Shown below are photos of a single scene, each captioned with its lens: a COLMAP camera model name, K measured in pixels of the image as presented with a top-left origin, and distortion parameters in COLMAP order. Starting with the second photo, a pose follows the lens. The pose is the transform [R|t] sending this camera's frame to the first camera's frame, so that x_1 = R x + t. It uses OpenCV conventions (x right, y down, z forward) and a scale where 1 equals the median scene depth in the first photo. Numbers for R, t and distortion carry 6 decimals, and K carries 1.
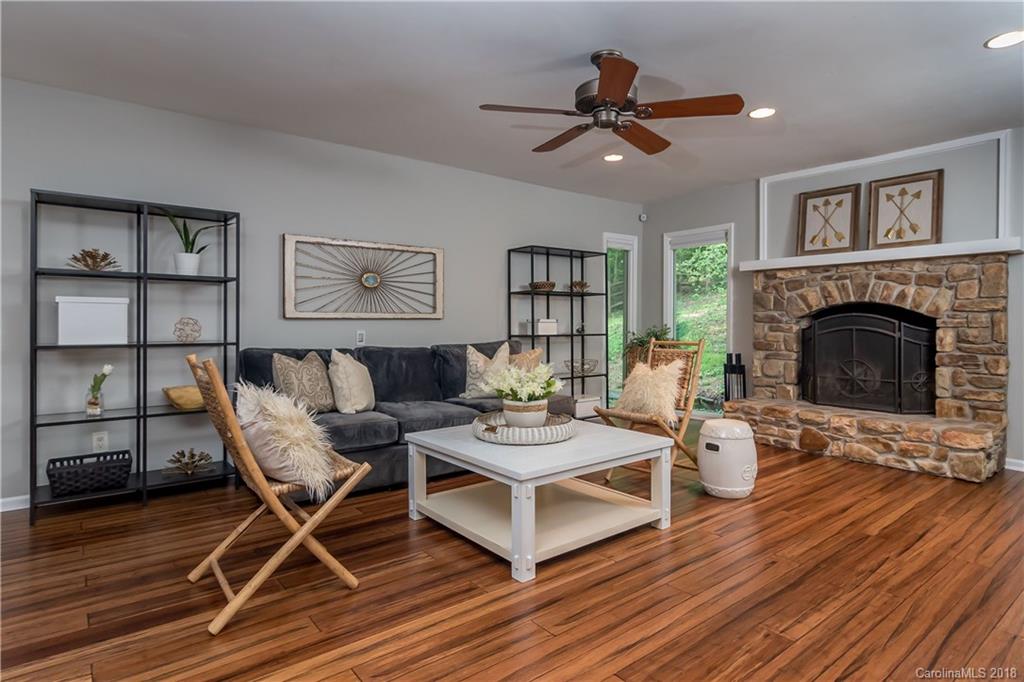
lens RADIAL K [[554.5, 0, 523.4], [0, 554.5, 319.7], [0, 0, 1]] dist [-0.001364, 0.000834]
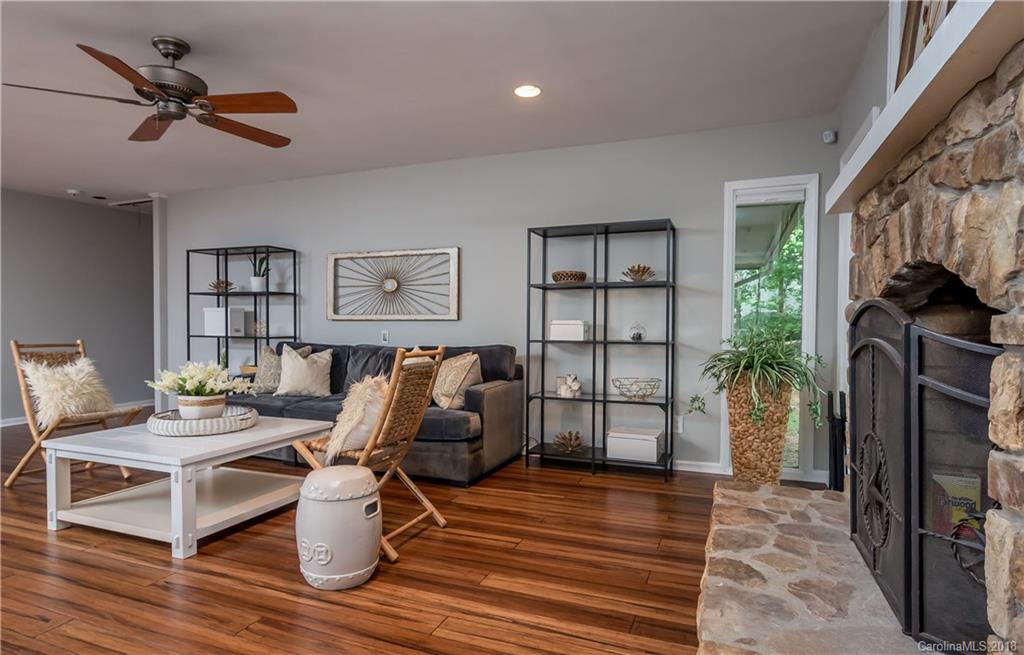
lens RADIAL K [[562.6, 0, 511.5], [0, 562.6, 329.4], [0, 0, 1]] dist [-0.001709, 0.000900]
pose [[0.487944, 0.012139, -0.872790, 0.805024], [-0.000071, 0.999904, 0.013868, 0.001427], [0.872875, -0.006705, 0.487898, 0.644300]]
